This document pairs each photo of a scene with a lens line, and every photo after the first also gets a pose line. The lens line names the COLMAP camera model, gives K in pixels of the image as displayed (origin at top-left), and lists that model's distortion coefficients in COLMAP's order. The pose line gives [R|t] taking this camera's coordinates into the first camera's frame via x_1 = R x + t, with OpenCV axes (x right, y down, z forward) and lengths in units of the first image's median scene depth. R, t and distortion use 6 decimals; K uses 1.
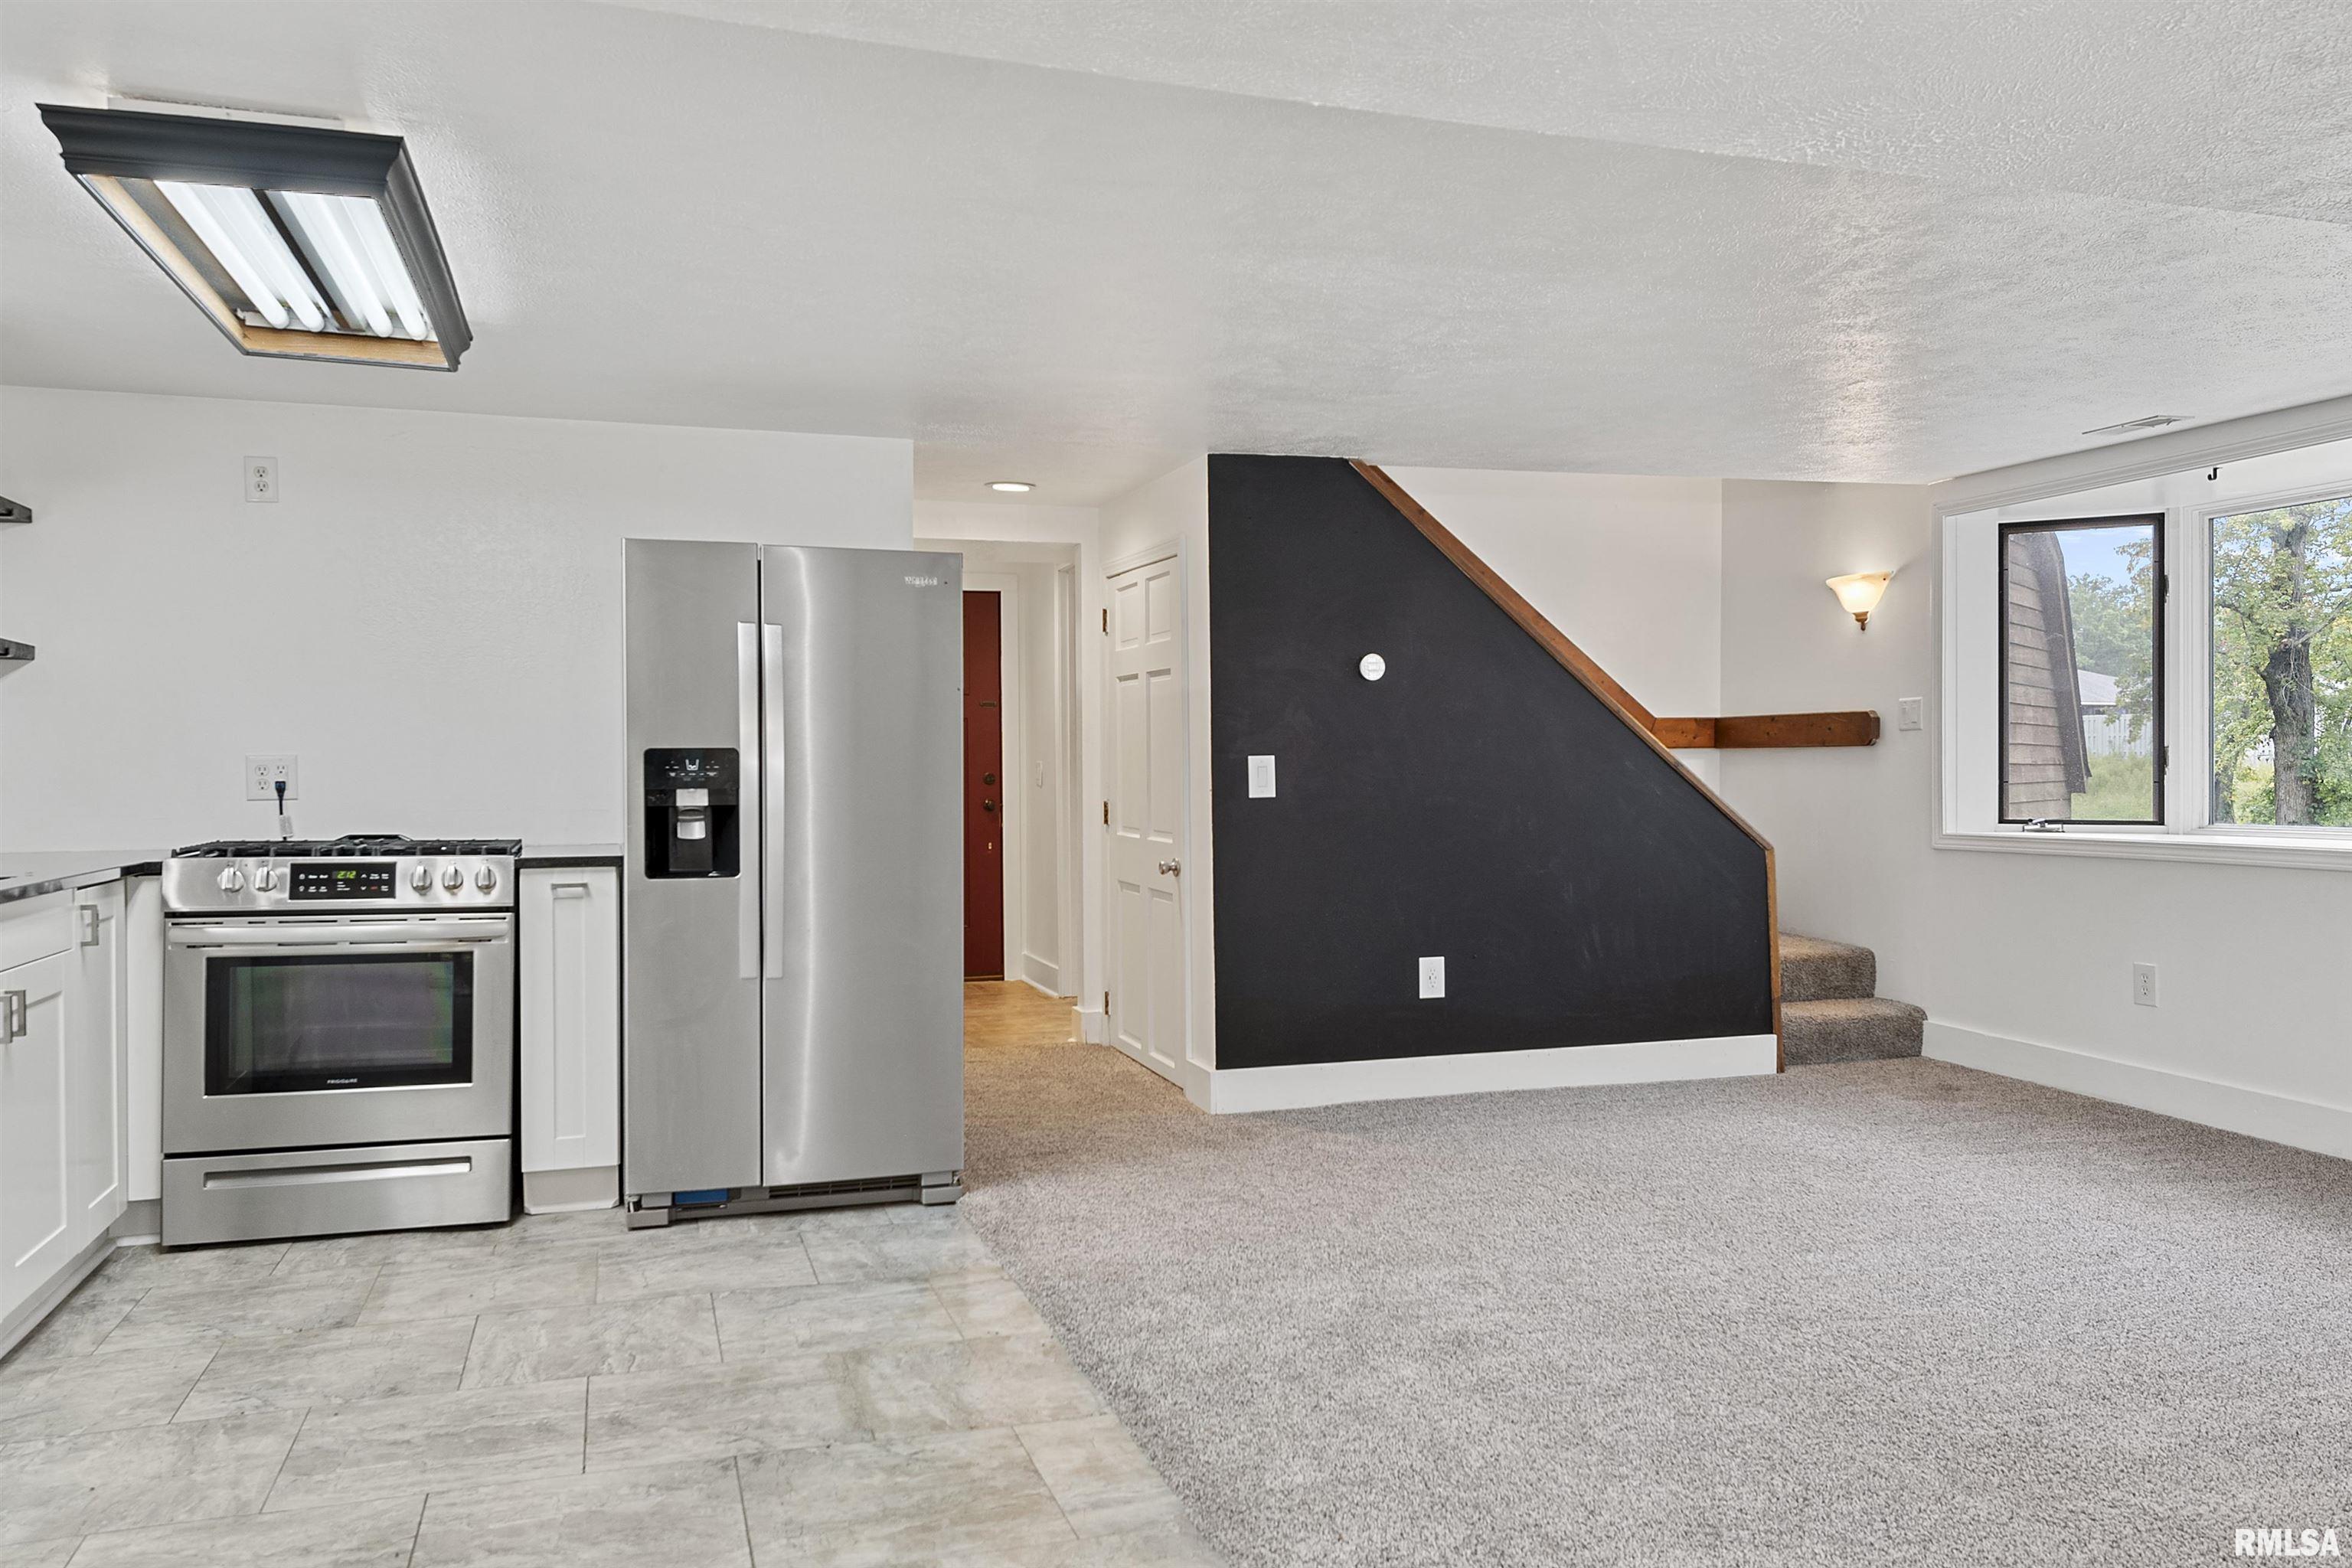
lens RADIAL K [[1738.4, 0, 1173.1], [0, 1738.4, 779.3], [0, 0, 1]] dist [0.038223, -0.021328]
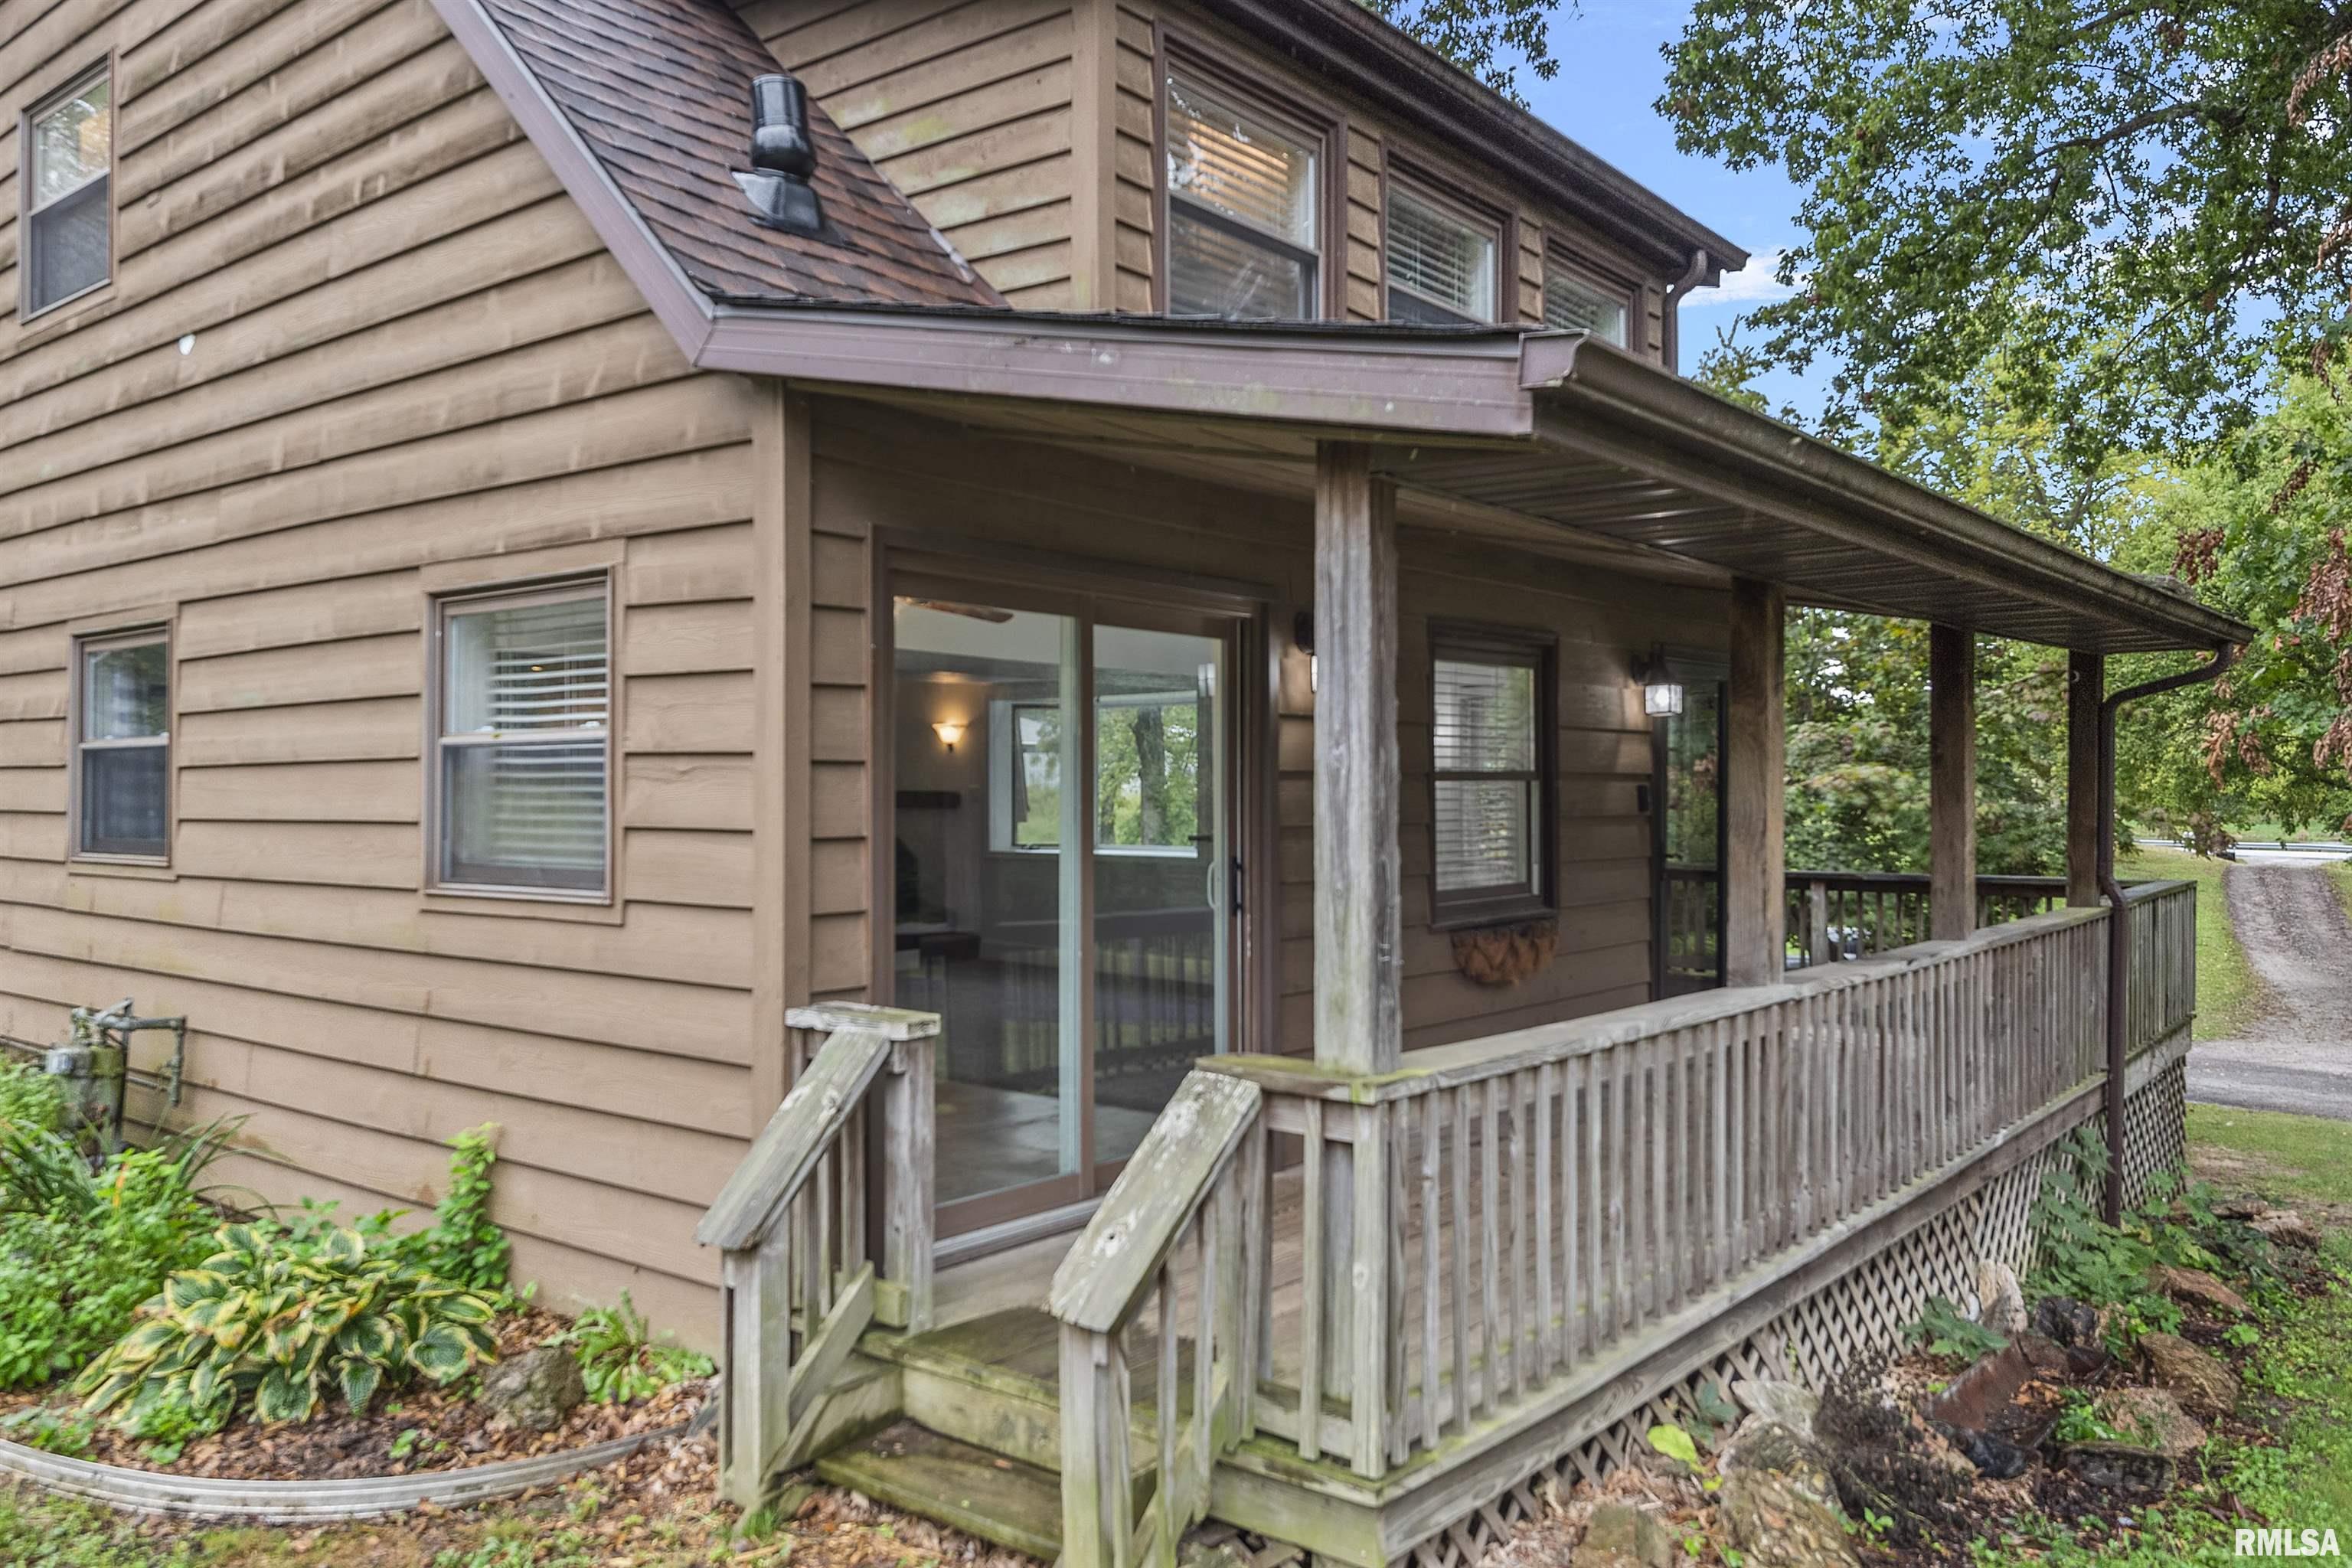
lens RADIAL K [[1738.4, 0, 1185.4], [0, 1738.4, 789.7], [0, 0, 1]] dist [0.038223, -0.021328]
pose [[0.834869, 0.005791, 0.550419, -0.762642], [-0.002284, 0.999972, -0.007057, -0.051957], [-0.550445, 0.004634, 0.834859, -1.281824]]
